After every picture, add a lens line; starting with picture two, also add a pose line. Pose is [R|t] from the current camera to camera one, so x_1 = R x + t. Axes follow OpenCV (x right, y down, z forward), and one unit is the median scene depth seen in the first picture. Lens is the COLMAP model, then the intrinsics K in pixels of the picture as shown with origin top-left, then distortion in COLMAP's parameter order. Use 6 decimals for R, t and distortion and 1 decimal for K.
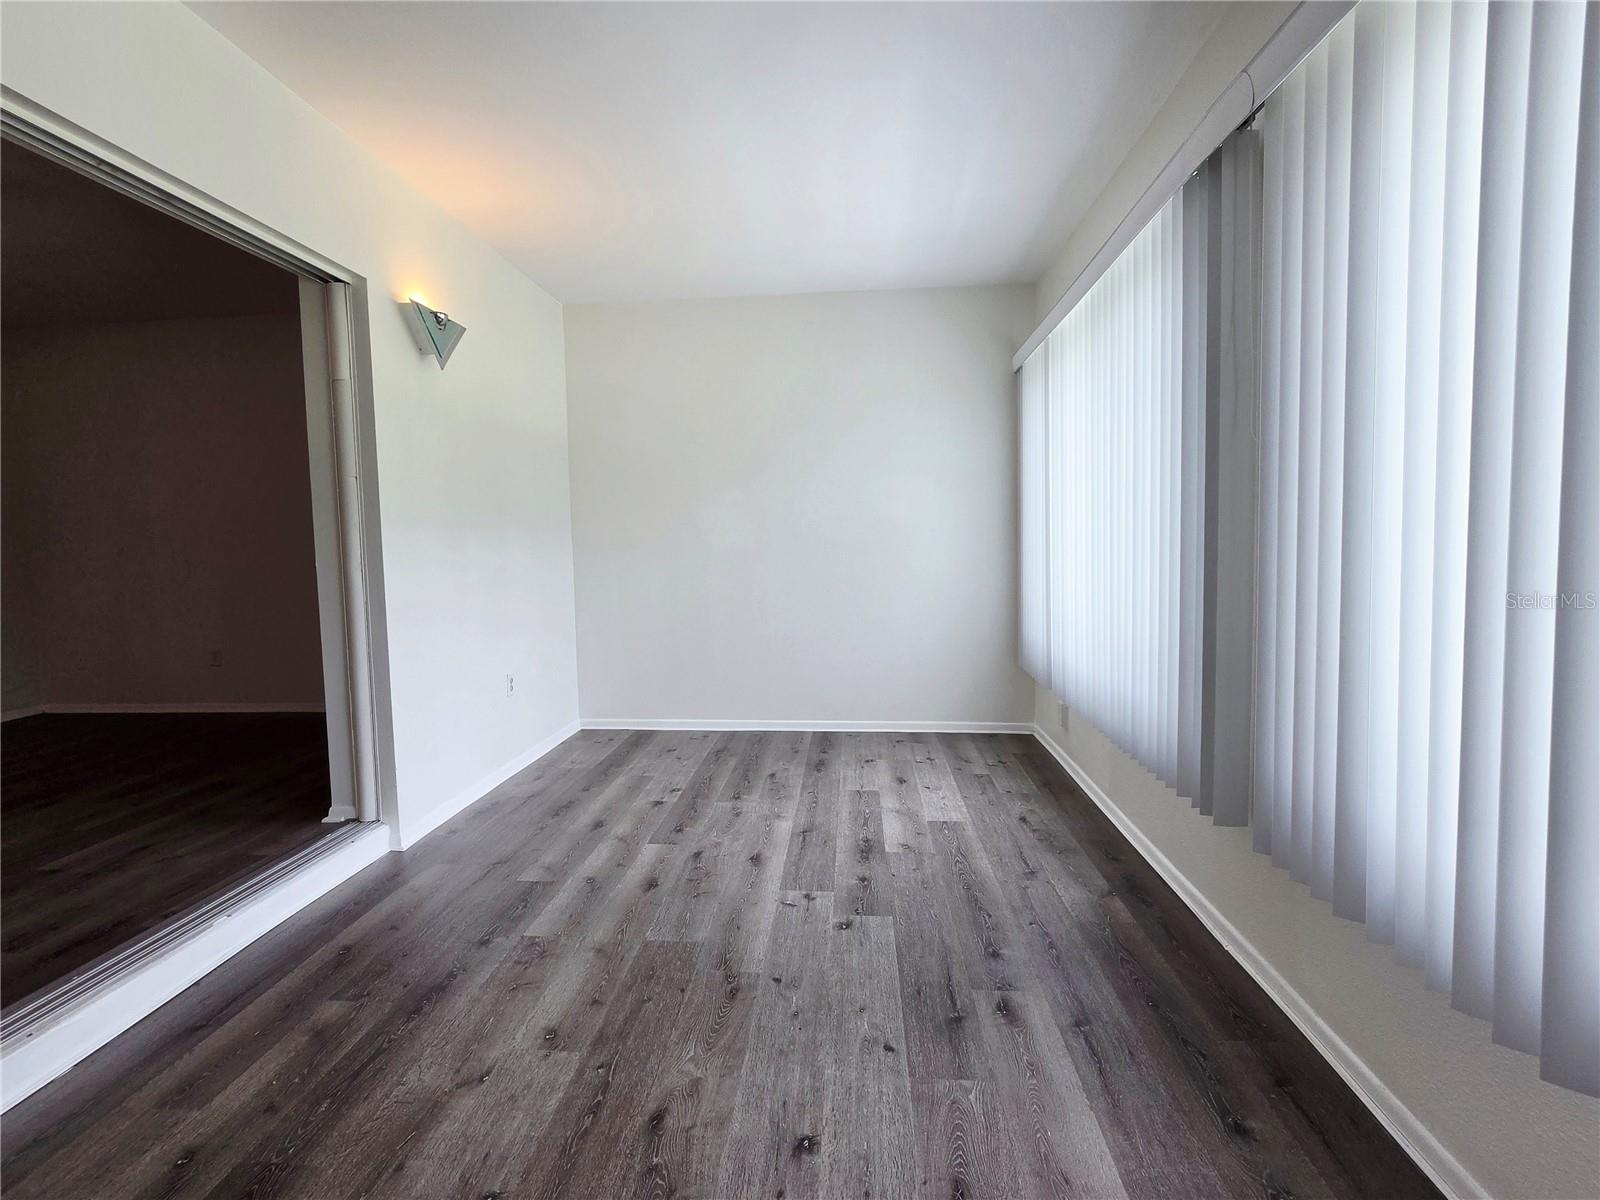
lens RADIAL K [[793.3, 0, 787.7], [0, 793.3, 595.1], [0, 0, 1]] dist [0.003969, 0.003049]
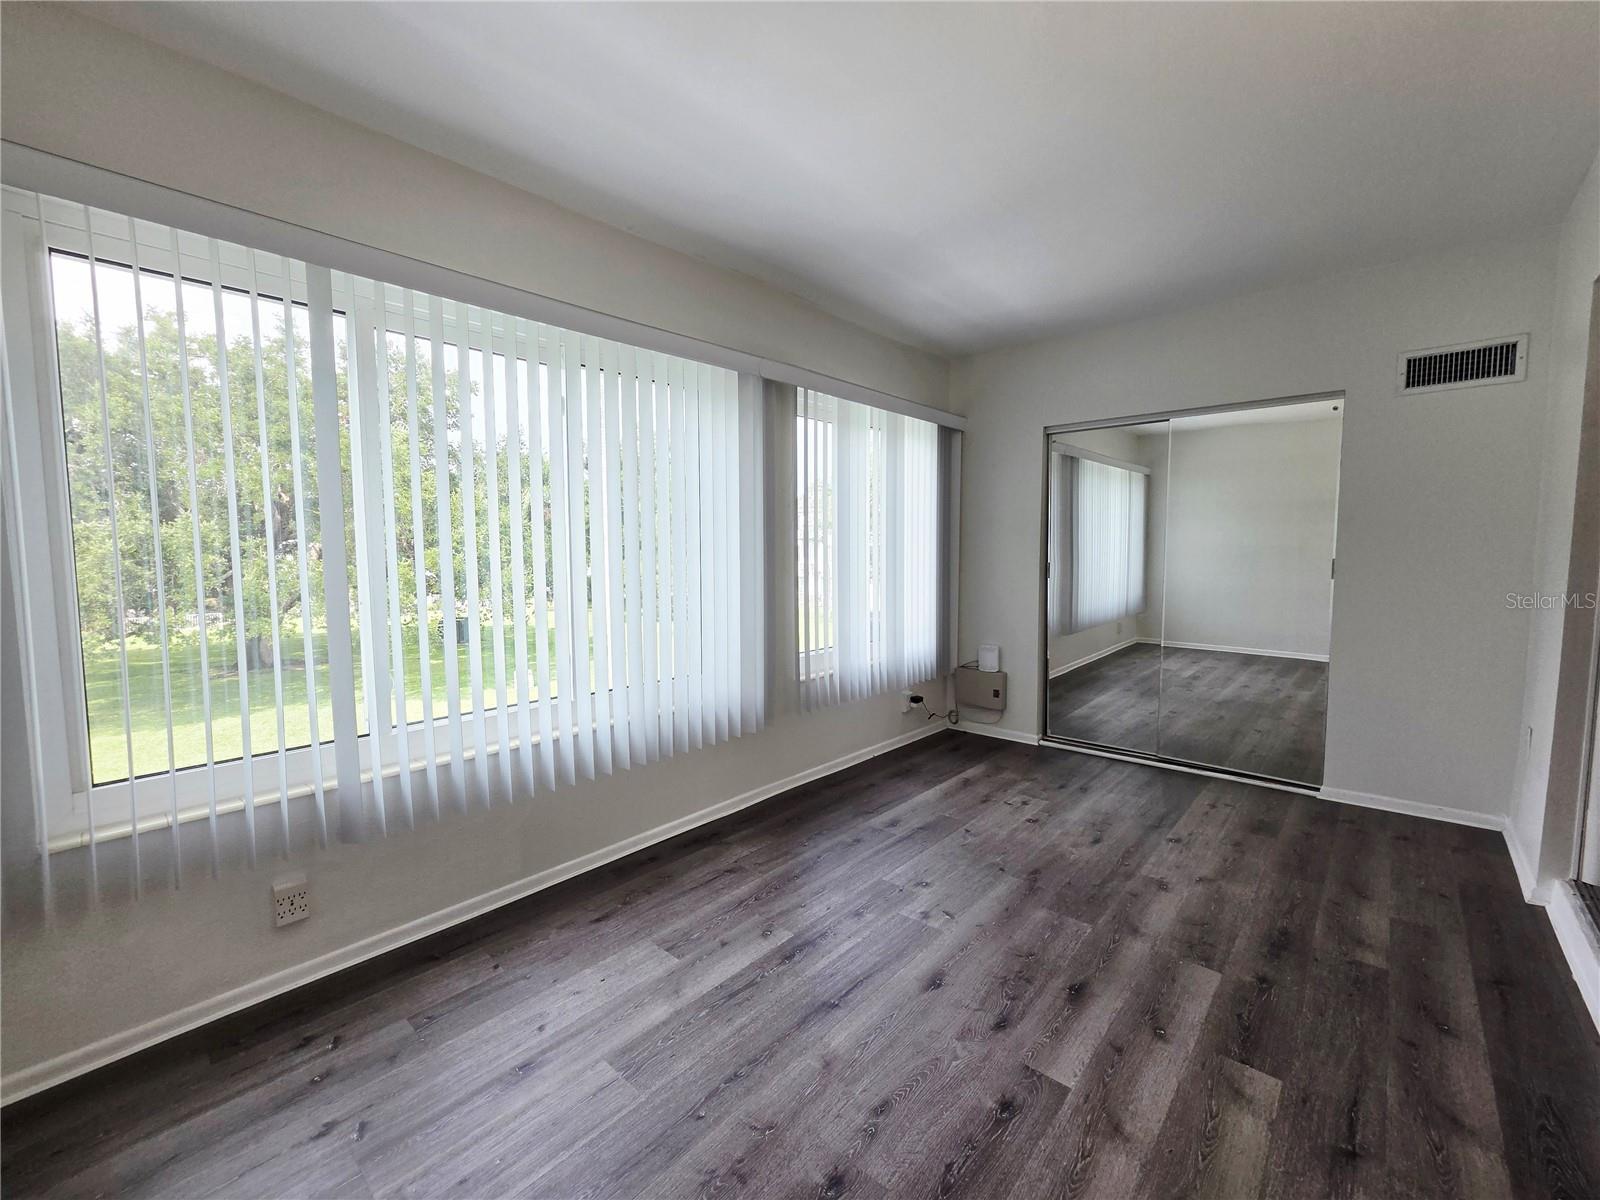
lens RADIAL K [[658.5, 0, 783.3], [0, 658.5, 595.1], [0, 0, 1]] dist [0.001801, 0.000282]
pose [[-0.783925, -0.019771, 0.620541, -0.336248], [0.066154, 0.991143, 0.115151, -0.152115], [-0.617321, 0.131322, -0.775674, 1.596577]]
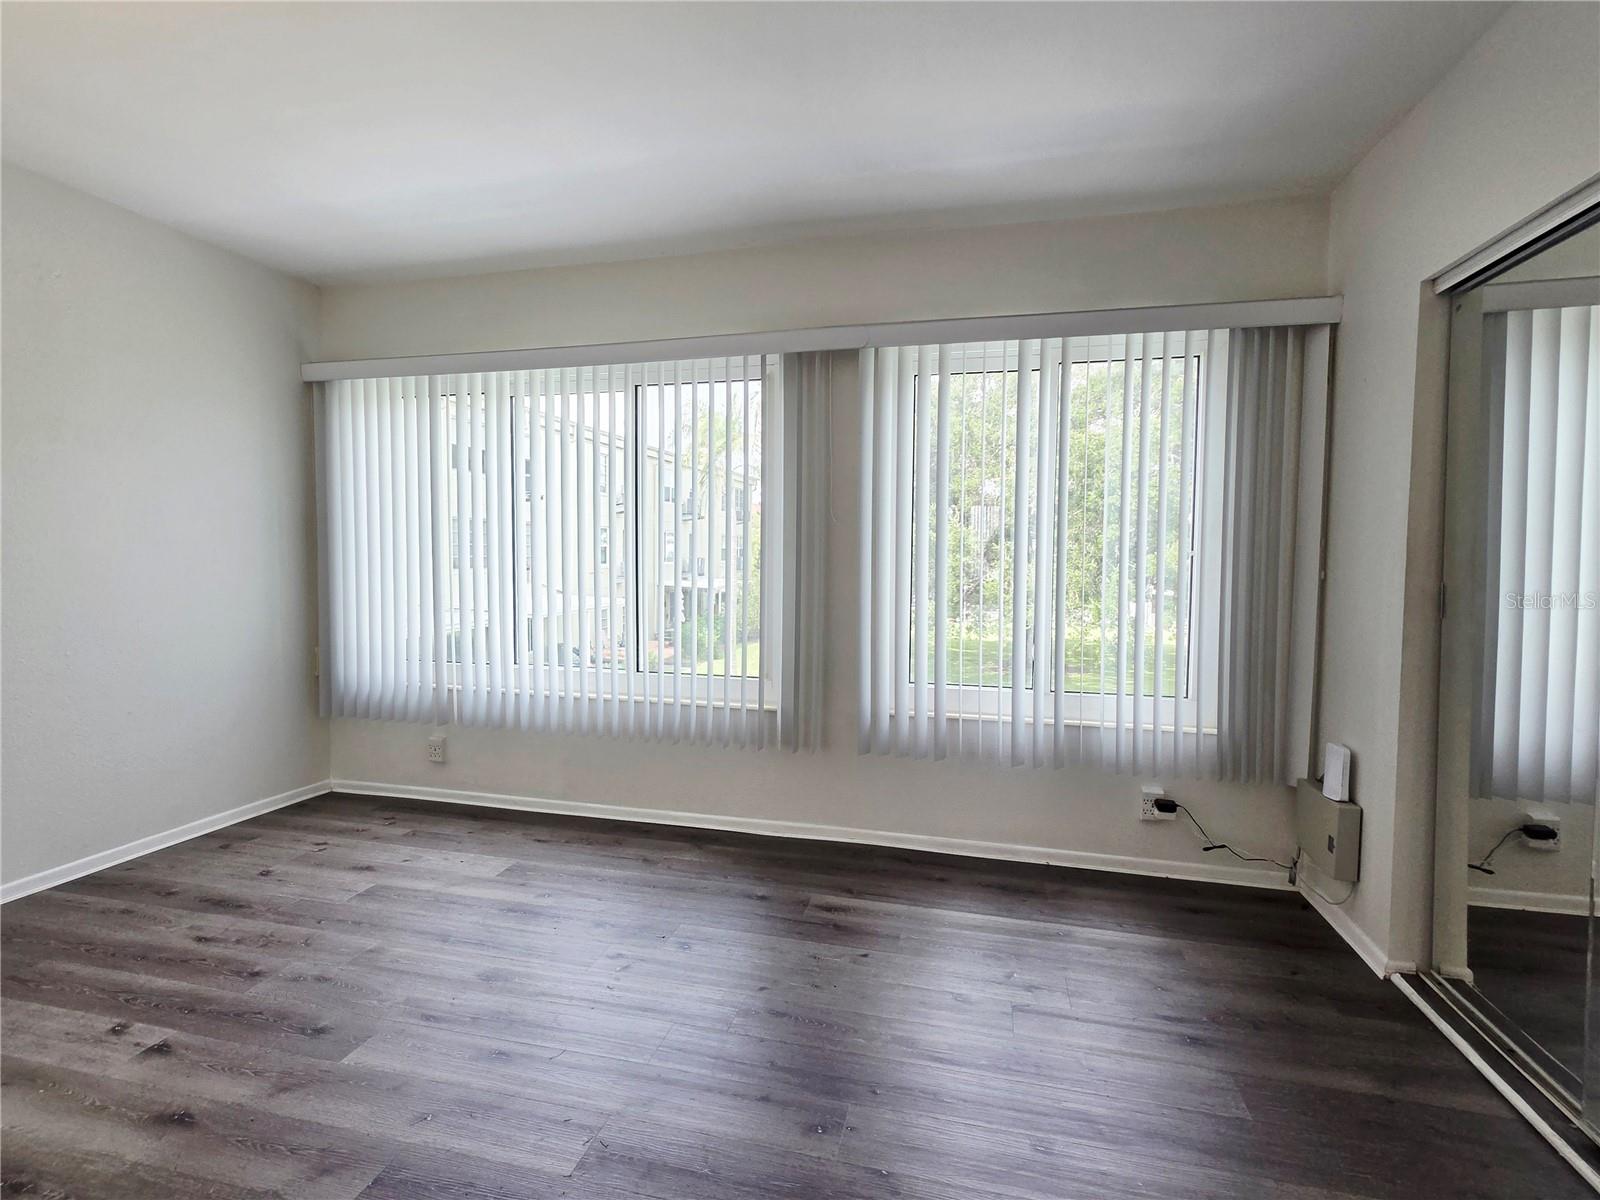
lens RADIAL K [[793.3, 0, 776.6], [0, 793.3, 589.8], [0, 0, 1]] dist [0.003969, 0.003049]
pose [[0.175308, -0.024668, 0.984205, -0.790156], [0.059420, 0.998129, 0.014433, -0.056322], [-0.982719, 0.055951, 0.176445, 0.559538]]
